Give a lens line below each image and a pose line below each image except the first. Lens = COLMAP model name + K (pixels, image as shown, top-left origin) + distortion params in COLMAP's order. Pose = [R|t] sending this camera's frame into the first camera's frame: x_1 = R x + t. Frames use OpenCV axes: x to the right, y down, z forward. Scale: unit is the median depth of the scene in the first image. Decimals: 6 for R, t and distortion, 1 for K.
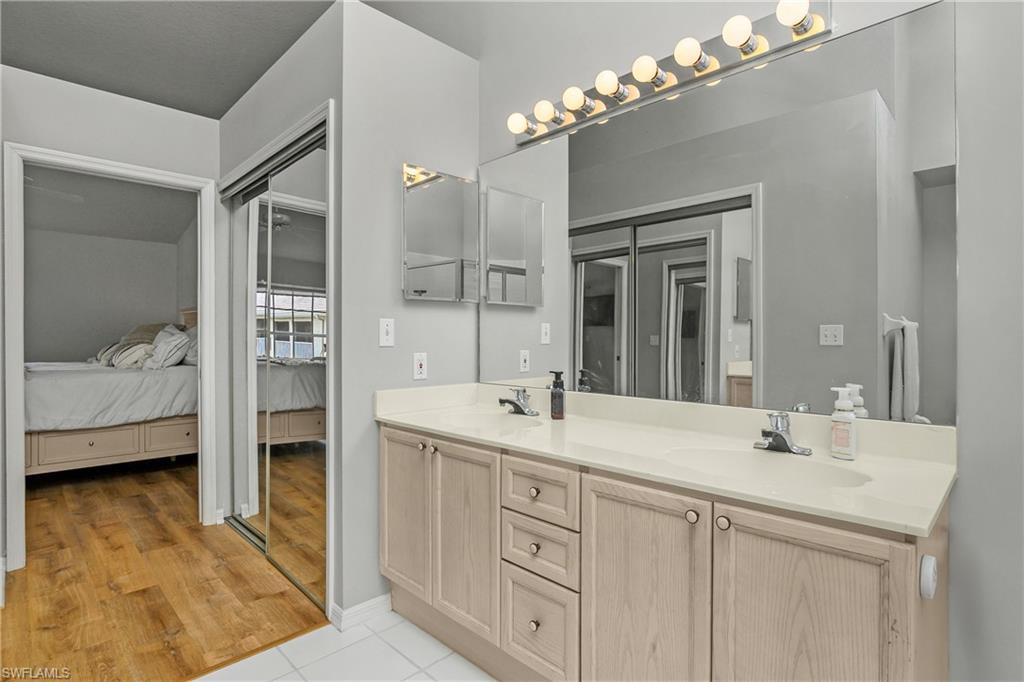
lens RADIAL K [[512.8, 0, 502.0], [0, 512.8, 346.1], [0, 0, 1]] dist [-0.032982, -0.000645]
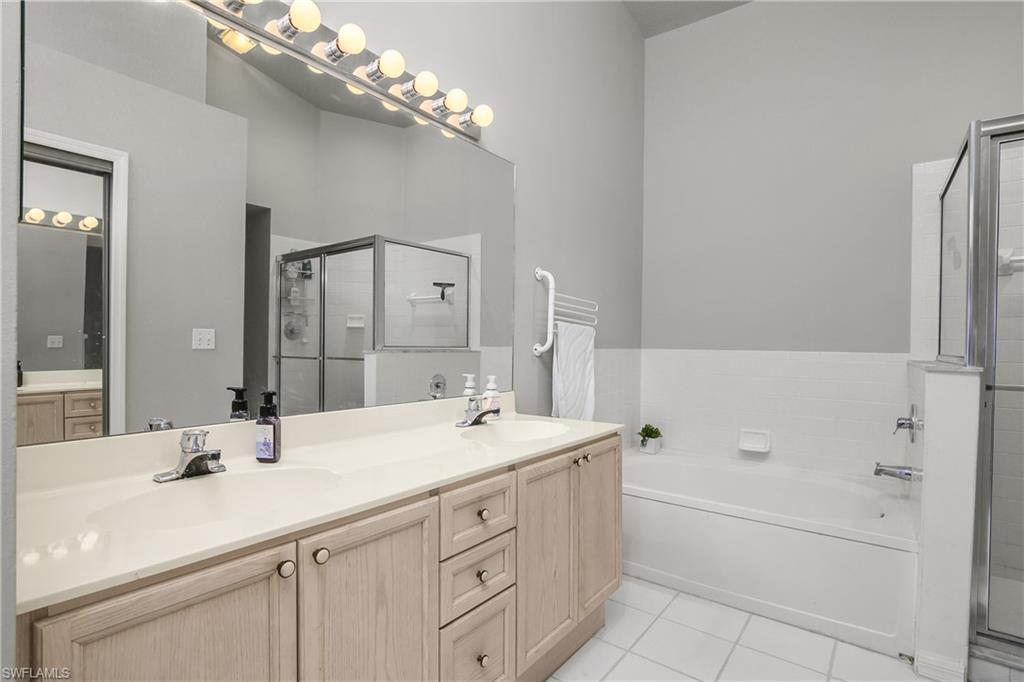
lens RADIAL K [[512.8, 0, 502.0], [0, 512.8, 346.1], [0, 0, 1]] dist [-0.032982, -0.000645]
pose [[-0.149173, -0.006326, 0.988791, -0.807839], [0.007237, 0.999946, 0.007490, -0.019745], [-0.988785, 0.008273, -0.149119, 1.061734]]
